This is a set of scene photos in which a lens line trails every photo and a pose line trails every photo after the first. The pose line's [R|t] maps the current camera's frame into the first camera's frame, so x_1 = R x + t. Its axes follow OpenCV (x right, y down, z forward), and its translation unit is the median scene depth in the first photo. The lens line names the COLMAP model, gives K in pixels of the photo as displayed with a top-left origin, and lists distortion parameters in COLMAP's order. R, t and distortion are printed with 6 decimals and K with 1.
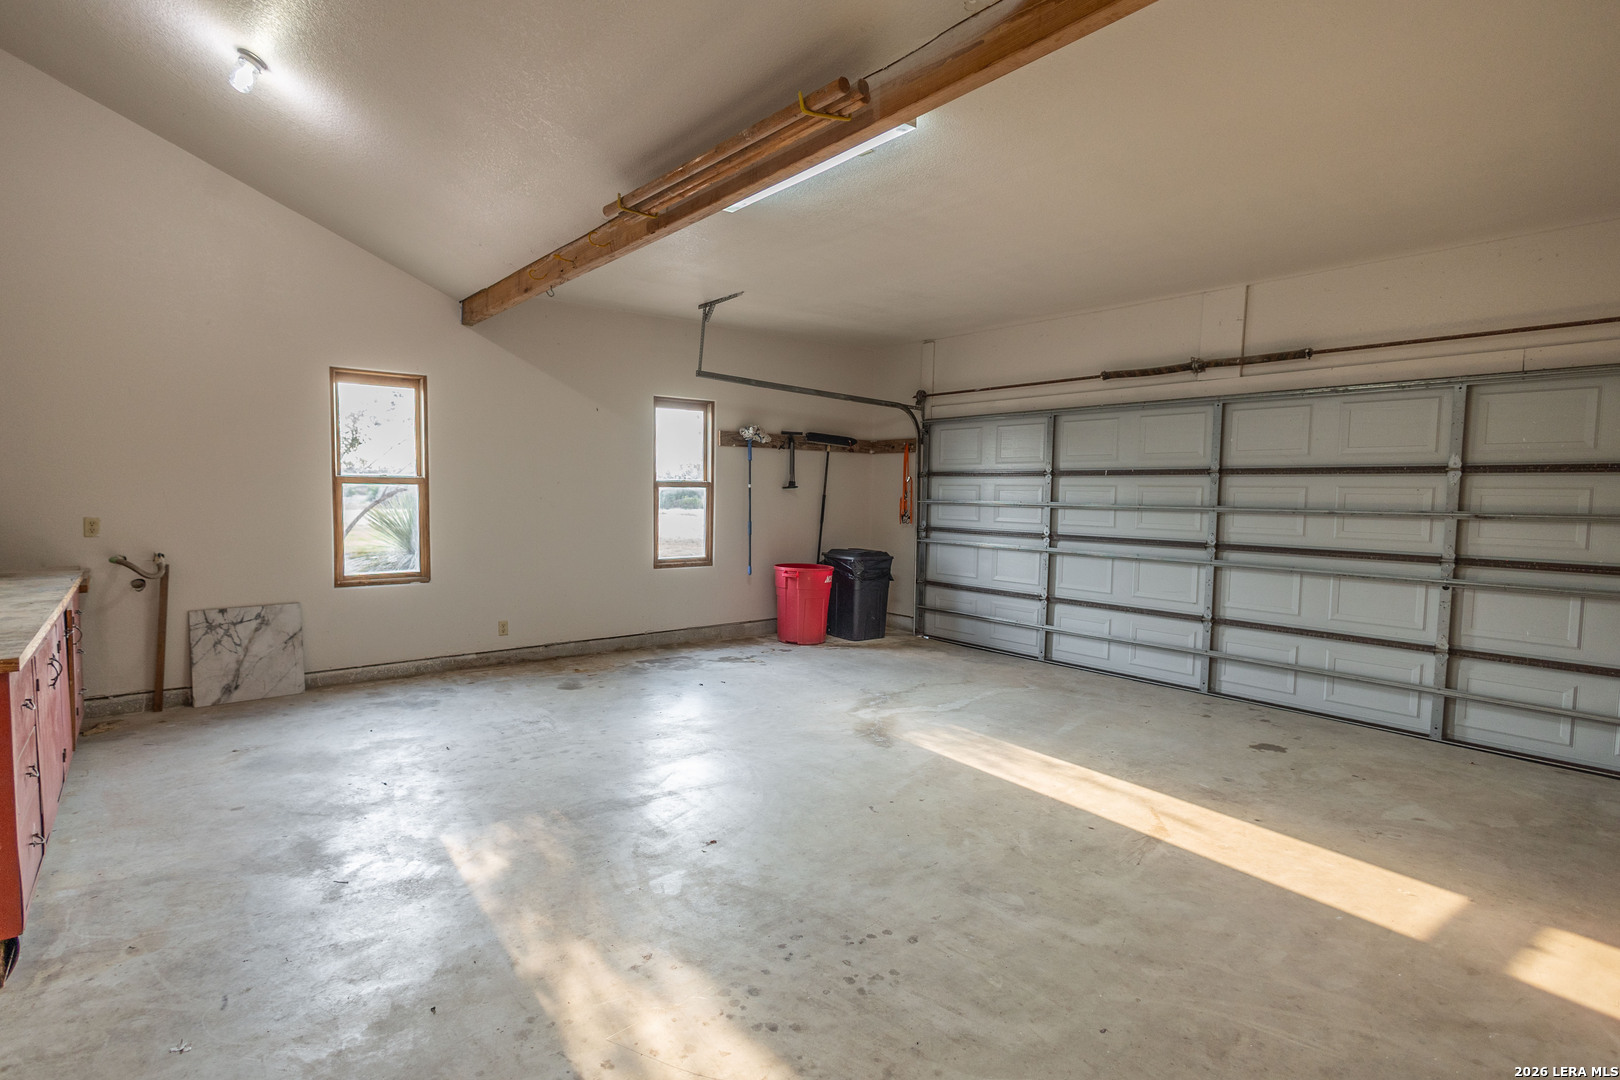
lens RADIAL K [[740.4, 0, 792.7], [0, 740.4, 541.8], [0, 0, 1]] dist [0.004590, -0.000495]
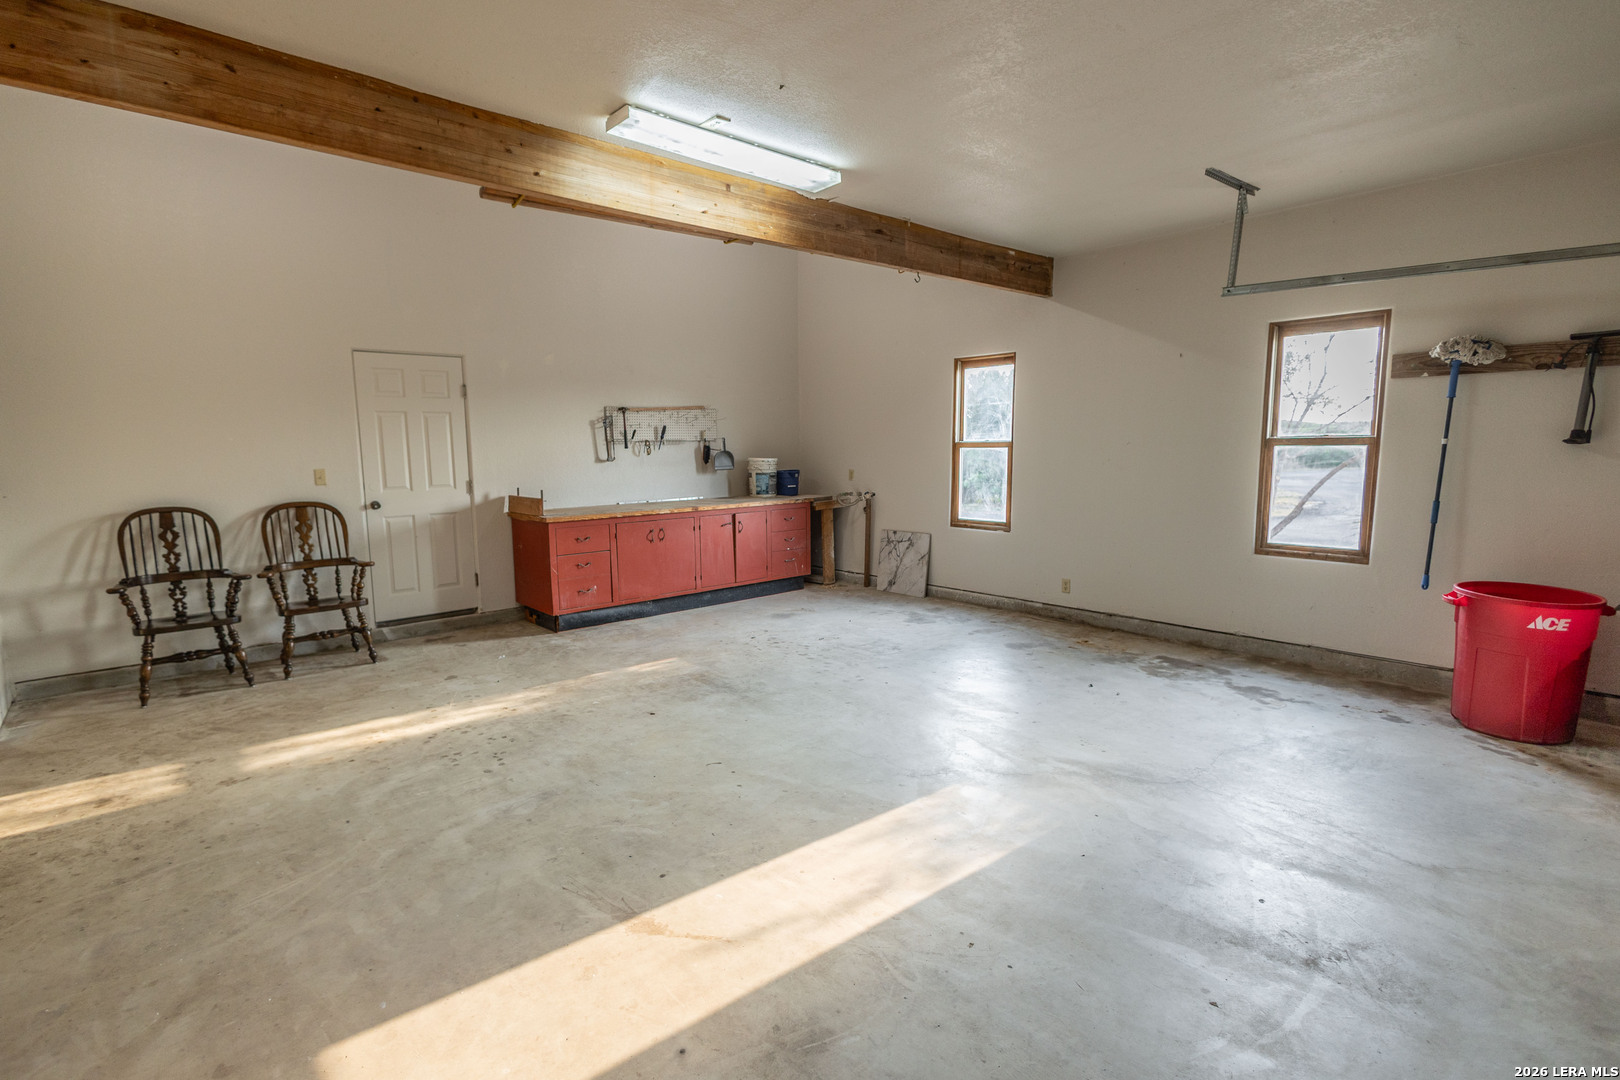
lens RADIAL K [[745.3, 0, 810.0], [0, 745.3, 540.0], [0, 0, 1]] dist [0.006303, 0.000732]
pose [[0.116551, 0.116623, -0.986314, 0.738794], [-0.057744, 0.992198, 0.110496, -0.051903], [0.991505, 0.044075, 0.122376, 0.646093]]
